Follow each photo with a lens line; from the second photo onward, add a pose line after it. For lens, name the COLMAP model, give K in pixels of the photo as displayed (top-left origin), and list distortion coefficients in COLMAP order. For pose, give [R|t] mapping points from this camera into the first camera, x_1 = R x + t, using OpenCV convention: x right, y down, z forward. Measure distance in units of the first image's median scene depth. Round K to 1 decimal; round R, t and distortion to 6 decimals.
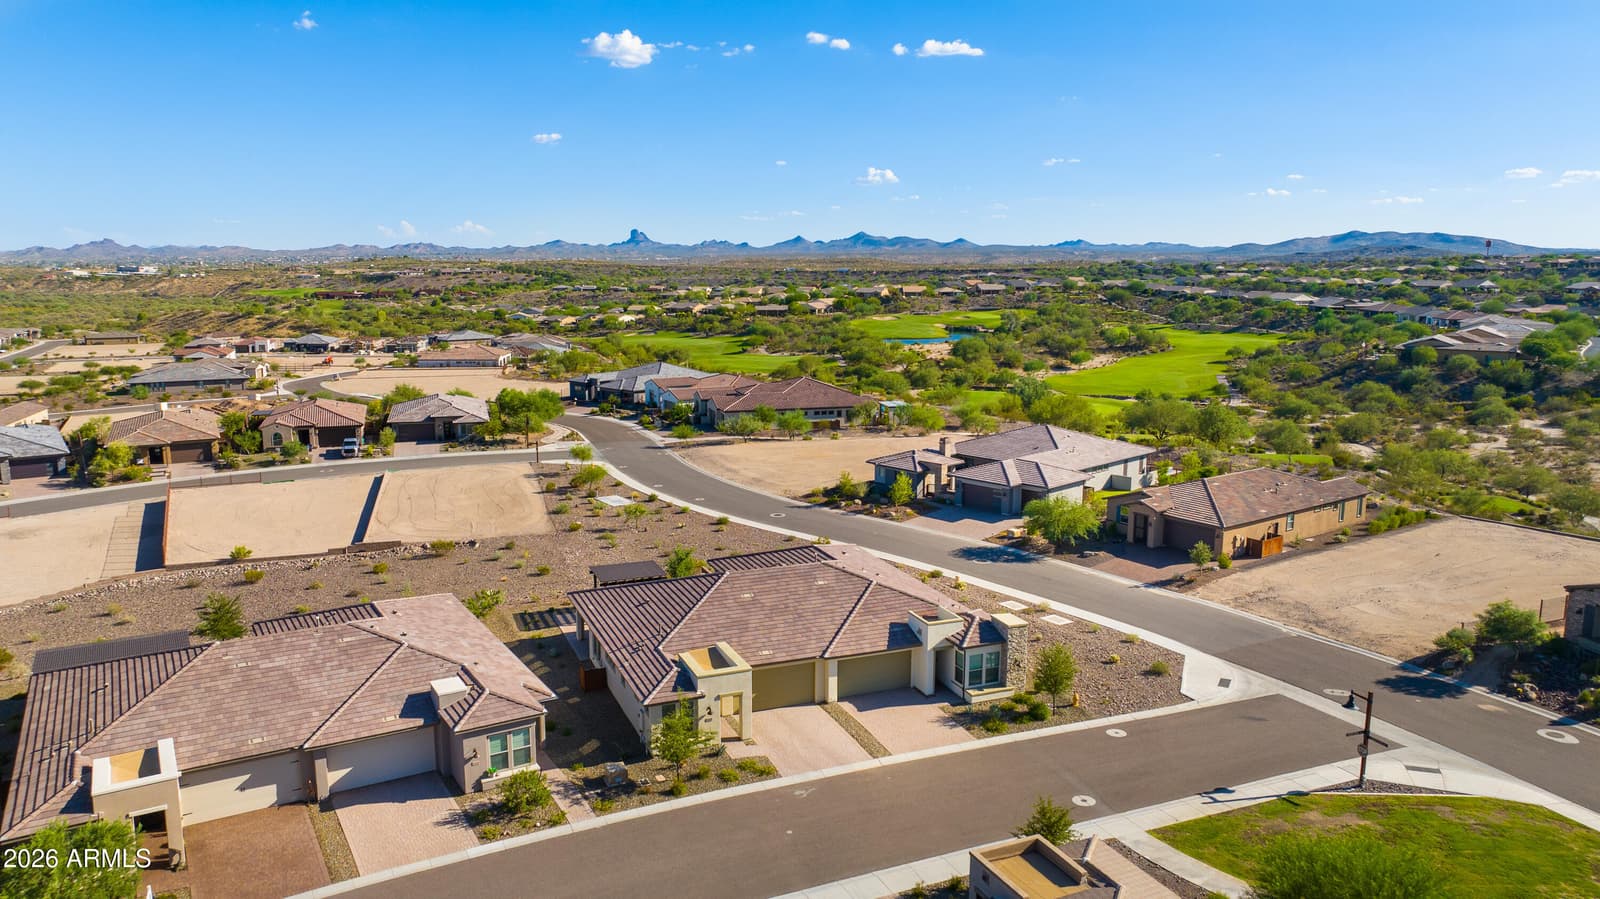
lens RADIAL K [[1123.7, 0, 800.0], [0, 1123.7, 449.5], [0, 0, 1]] dist [-0.019928, 0.003244]
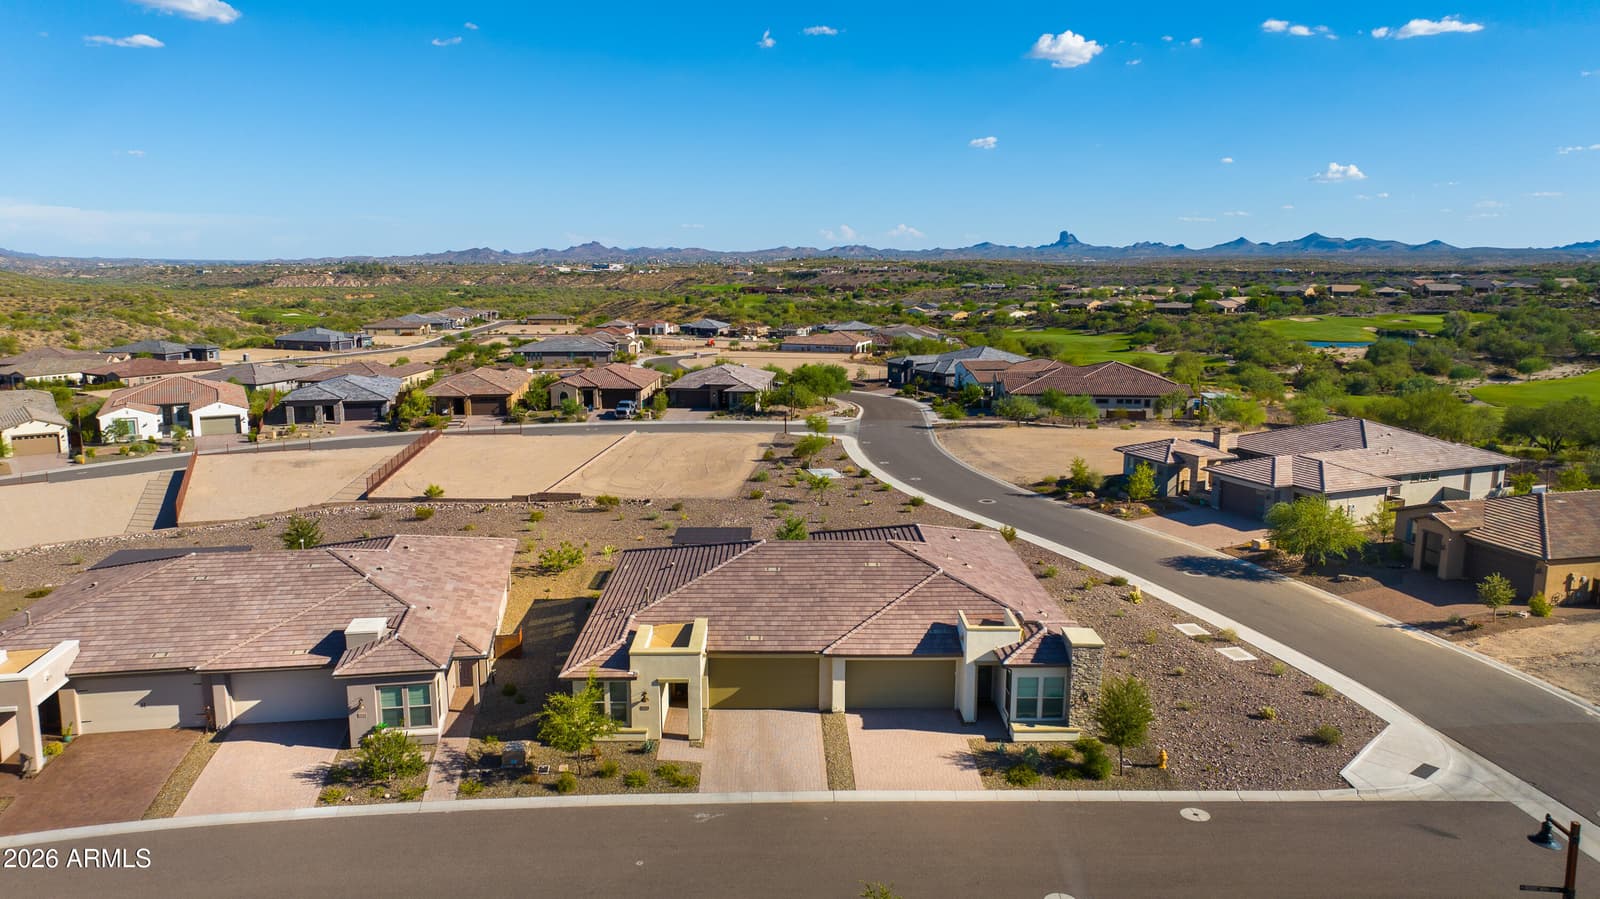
lens RADIAL K [[1123.7, 0, 800.0], [0, 1123.7, 449.5], [0, 0, 1]] dist [-0.019928, 0.003244]
pose [[0.930748, 0.062875, -0.360214, 0.136206], [-0.063915, 0.997914, 0.009037, 0.017593], [0.360031, 0.014612, 0.932826, 0.124612]]
